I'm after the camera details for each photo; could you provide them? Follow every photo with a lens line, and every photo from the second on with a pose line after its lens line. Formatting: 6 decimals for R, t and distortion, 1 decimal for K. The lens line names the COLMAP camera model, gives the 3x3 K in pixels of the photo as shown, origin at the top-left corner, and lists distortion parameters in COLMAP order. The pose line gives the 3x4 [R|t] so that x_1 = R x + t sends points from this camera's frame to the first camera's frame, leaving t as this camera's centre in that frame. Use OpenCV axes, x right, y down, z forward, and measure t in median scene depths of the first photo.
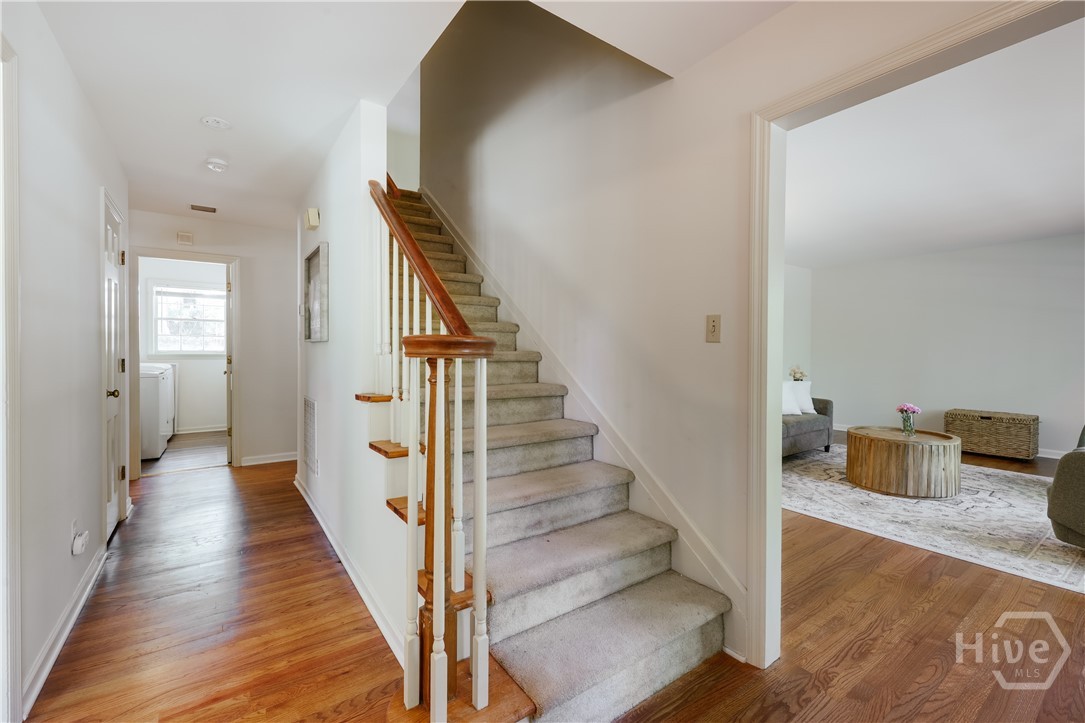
lens RADIAL K [[435.5, 0, 542.5], [0, 435.5, 361.5], [0, 0, 1]] dist [-0.001767, -0.000366]
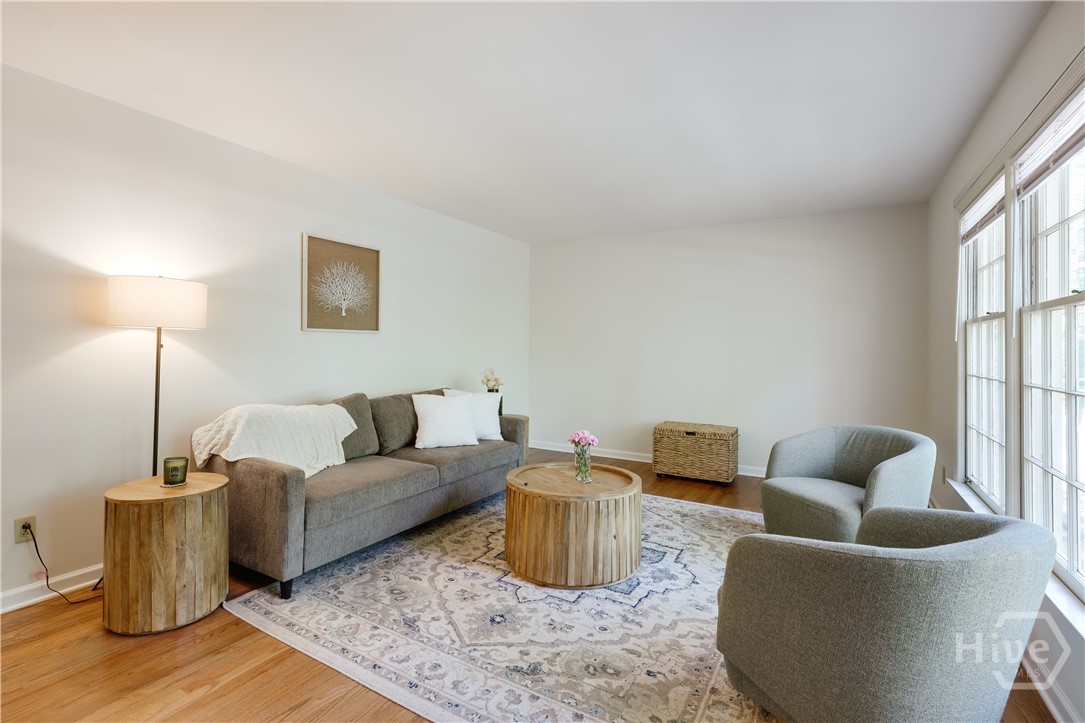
lens RADIAL K [[495.9, 0, 536.8], [0, 495.9, 345.7], [0, 0, 1]] dist [0.002143, 0.000261]
pose [[0.906954, 0.014275, 0.420988, 0.494307], [-0.003642, 0.999654, -0.026051, -0.014142], [-0.421215, 0.022094, 0.906692, 0.369378]]
